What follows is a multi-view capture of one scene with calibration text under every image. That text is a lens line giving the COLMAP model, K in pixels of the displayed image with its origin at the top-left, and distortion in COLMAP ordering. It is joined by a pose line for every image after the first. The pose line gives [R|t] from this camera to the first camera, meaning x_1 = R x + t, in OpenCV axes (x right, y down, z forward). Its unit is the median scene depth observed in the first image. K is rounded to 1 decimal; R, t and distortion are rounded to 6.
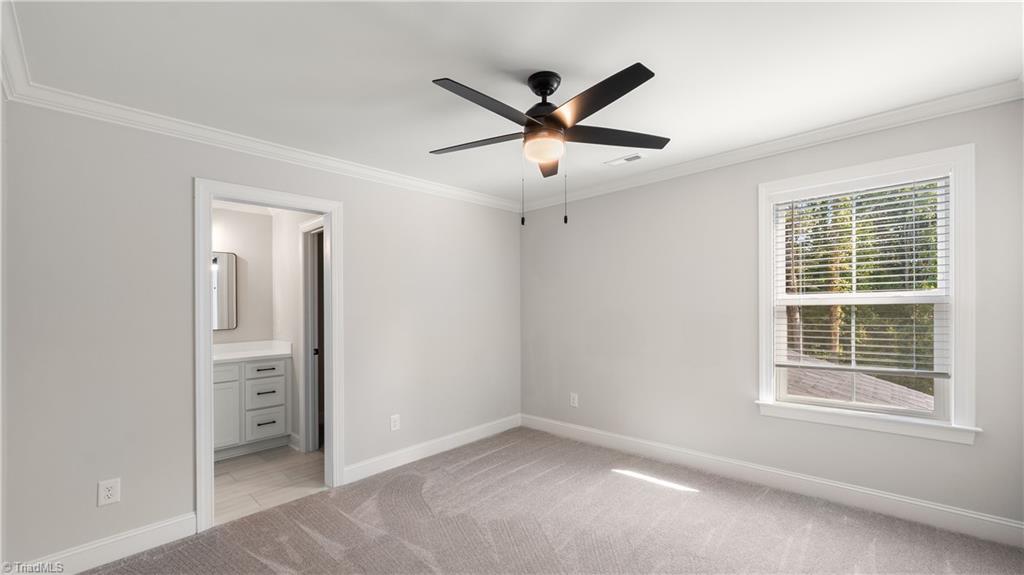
lens RADIAL K [[403.6, 0, 541.0], [0, 403.6, 305.2], [0, 0, 1]] dist [-0.006711, 0.001992]
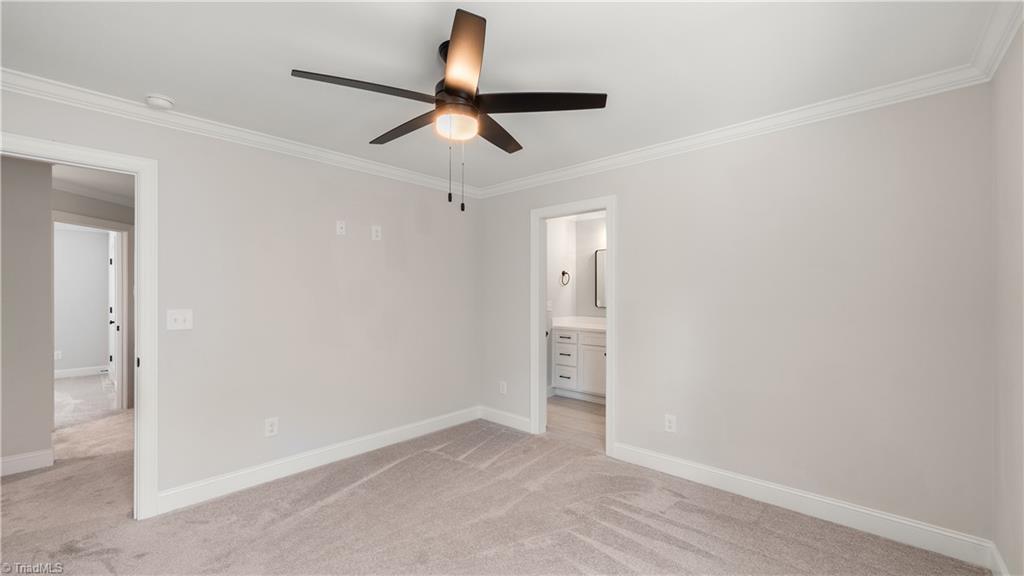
lens RADIAL K [[403.6, 0, 514.5], [0, 403.6, 289.5], [0, 0, 1]] dist [-0.006711, 0.001992]
pose [[-0.012071, -0.007071, -0.999902, 0.649211], [-0.007975, 0.999944, -0.006975, 0.010487], [0.999895, 0.007890, -0.012127, 0.831749]]
